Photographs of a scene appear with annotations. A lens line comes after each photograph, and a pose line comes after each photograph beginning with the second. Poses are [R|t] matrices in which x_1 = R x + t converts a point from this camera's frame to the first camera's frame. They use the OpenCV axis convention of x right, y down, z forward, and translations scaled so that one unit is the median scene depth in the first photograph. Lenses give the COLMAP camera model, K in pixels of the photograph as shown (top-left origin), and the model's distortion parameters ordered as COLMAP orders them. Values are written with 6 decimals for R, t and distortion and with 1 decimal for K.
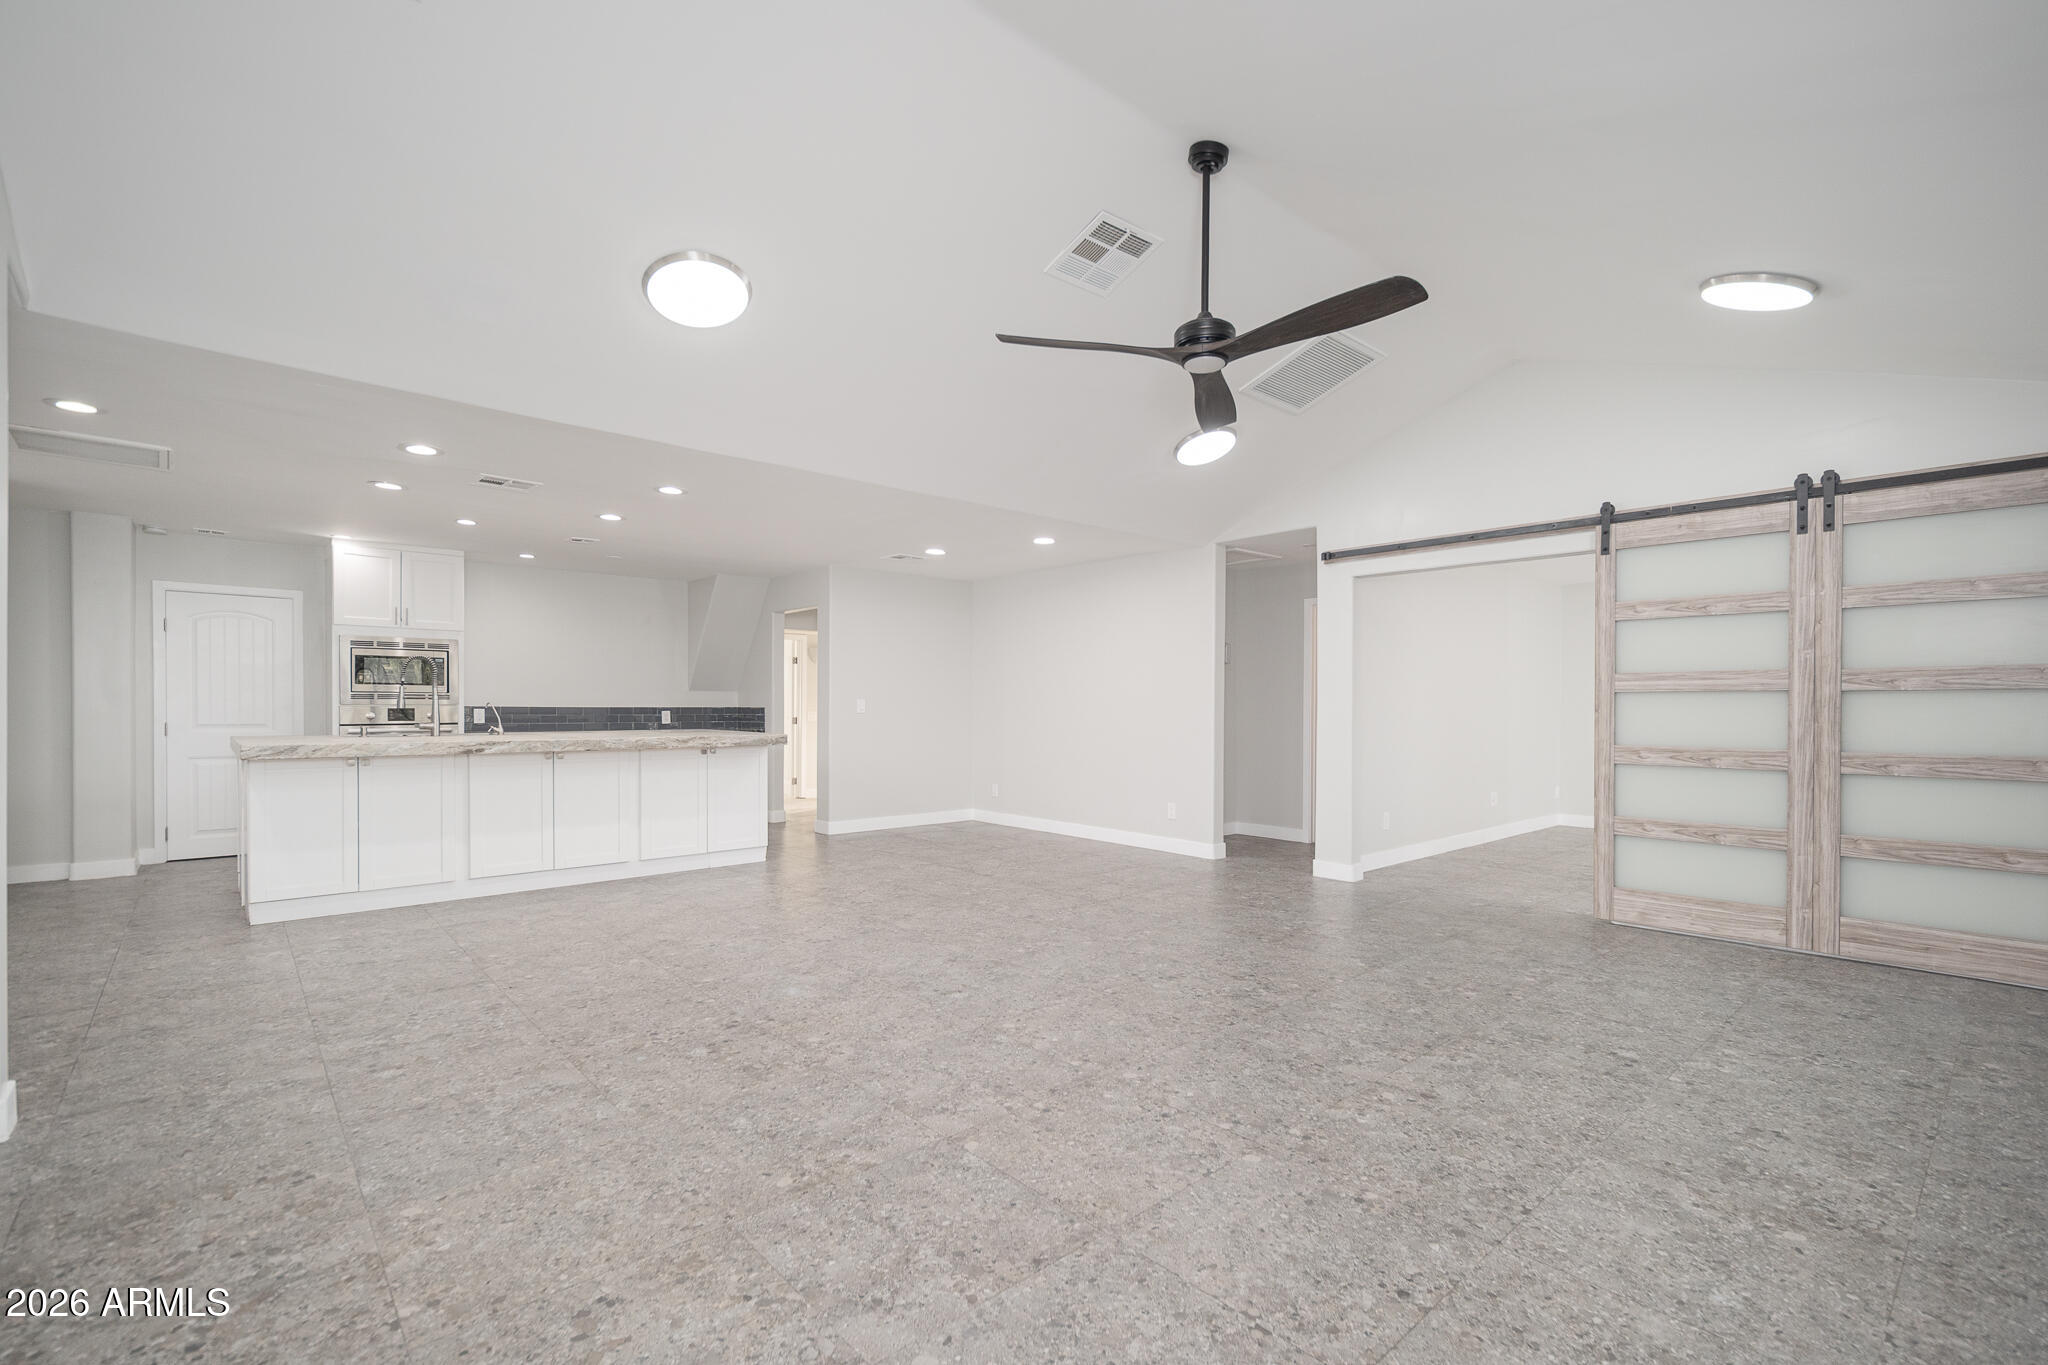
lens RADIAL K [[904.0, 0, 1037.7], [0, 904.0, 713.7], [0, 0, 1]] dist [0.005959, -0.003388]
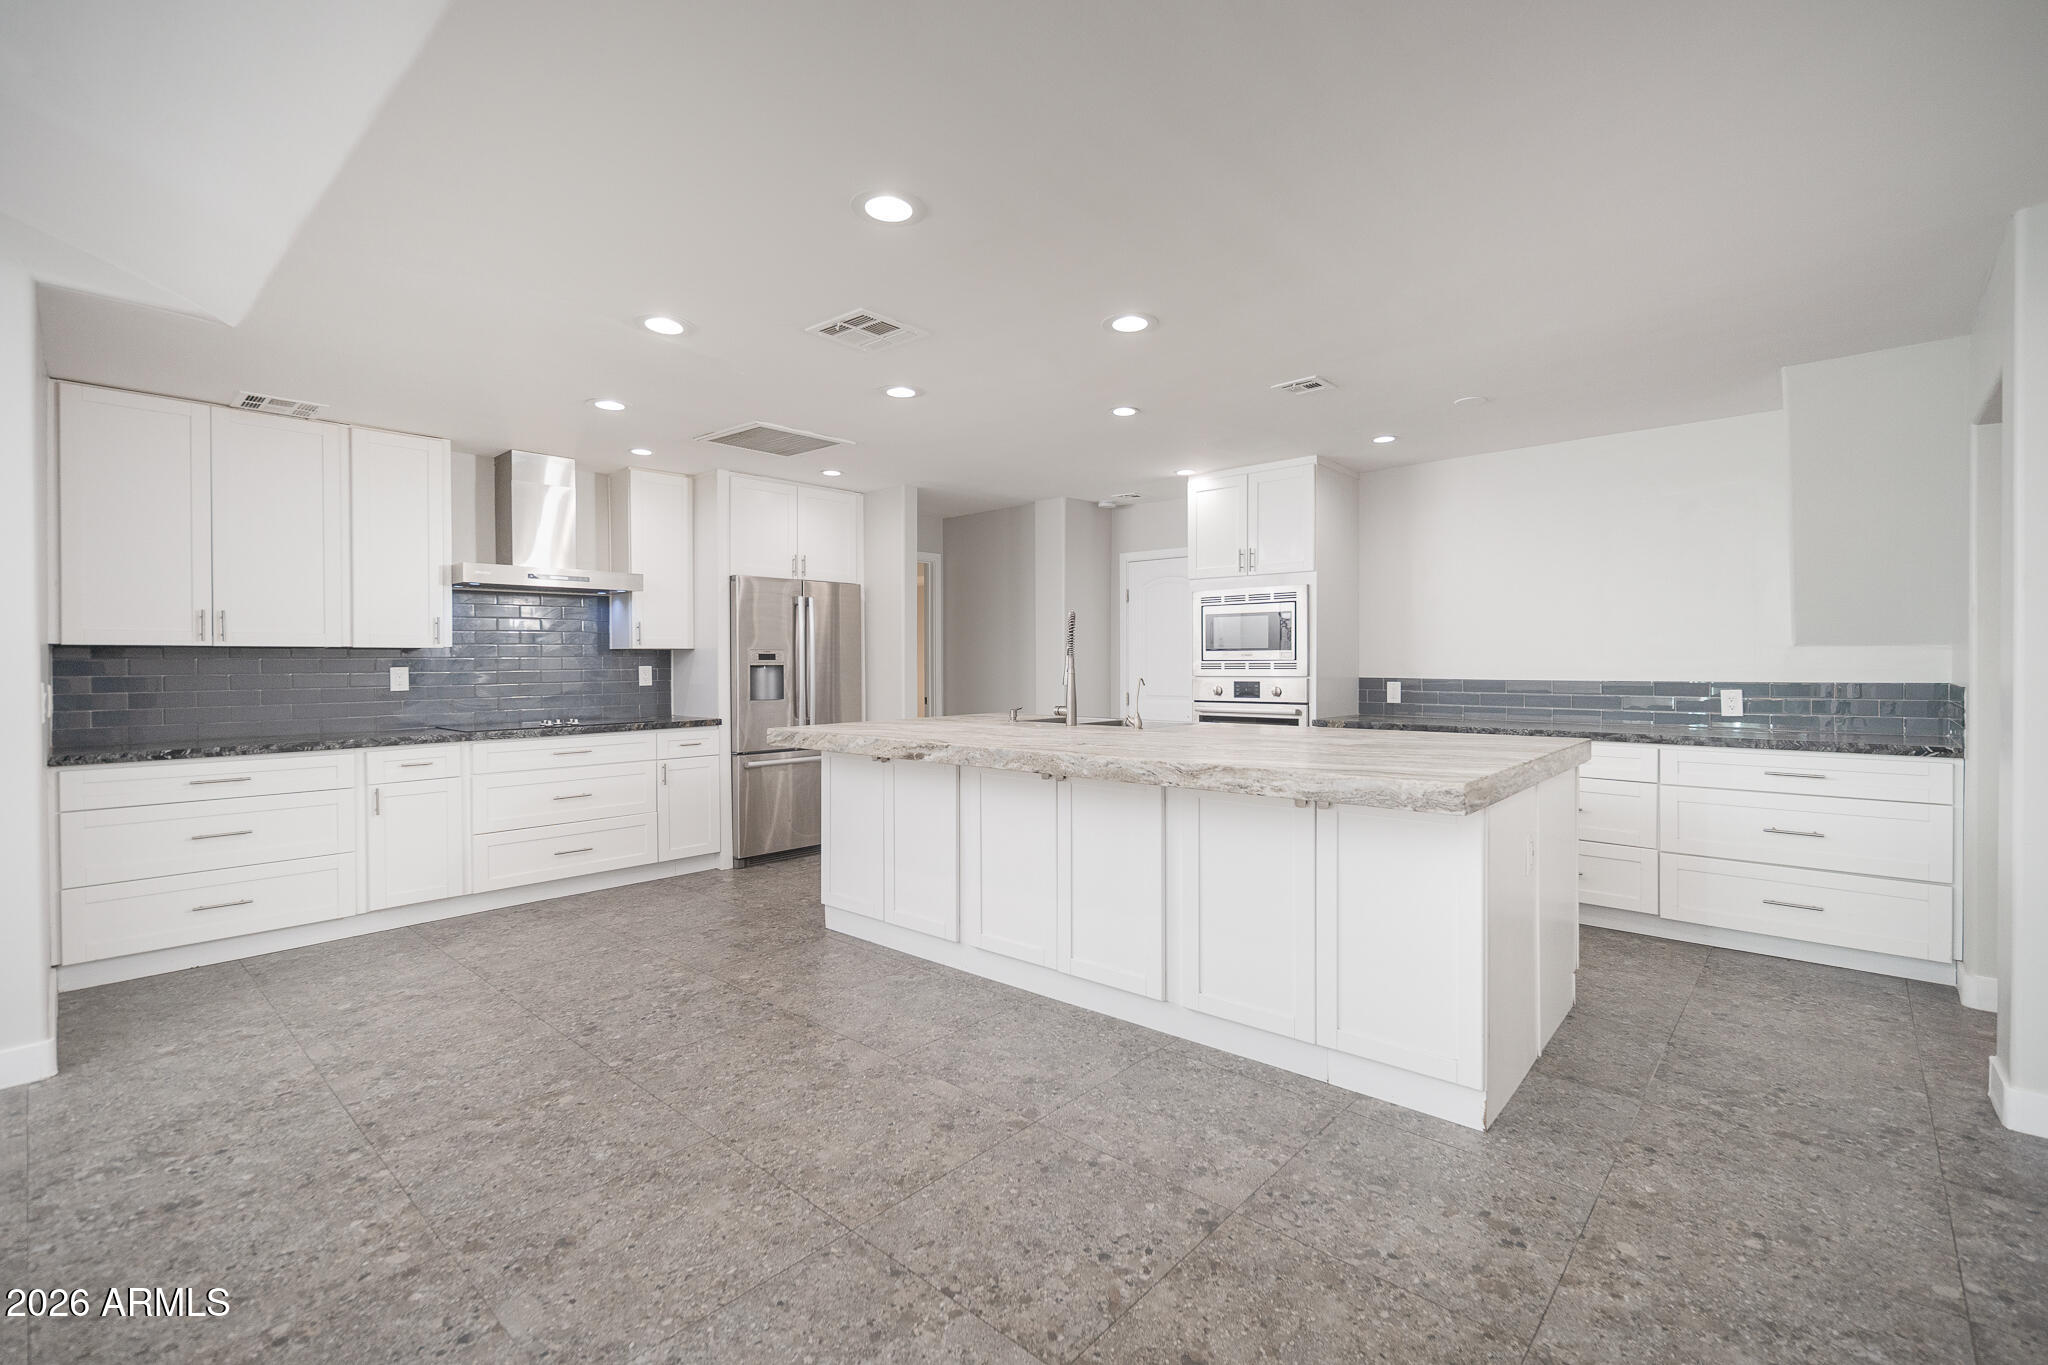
lens RADIAL K [[904.0, 0, 1036.3], [0, 904.0, 665.9], [0, 0, 1]] dist [0.005959, -0.003388]
pose [[0.113849, -0.001879, -0.993496, 0.056356], [-0.003644, 0.999991, -0.002309, -0.031282], [0.993491, 0.003883, 0.113841, 1.393492]]
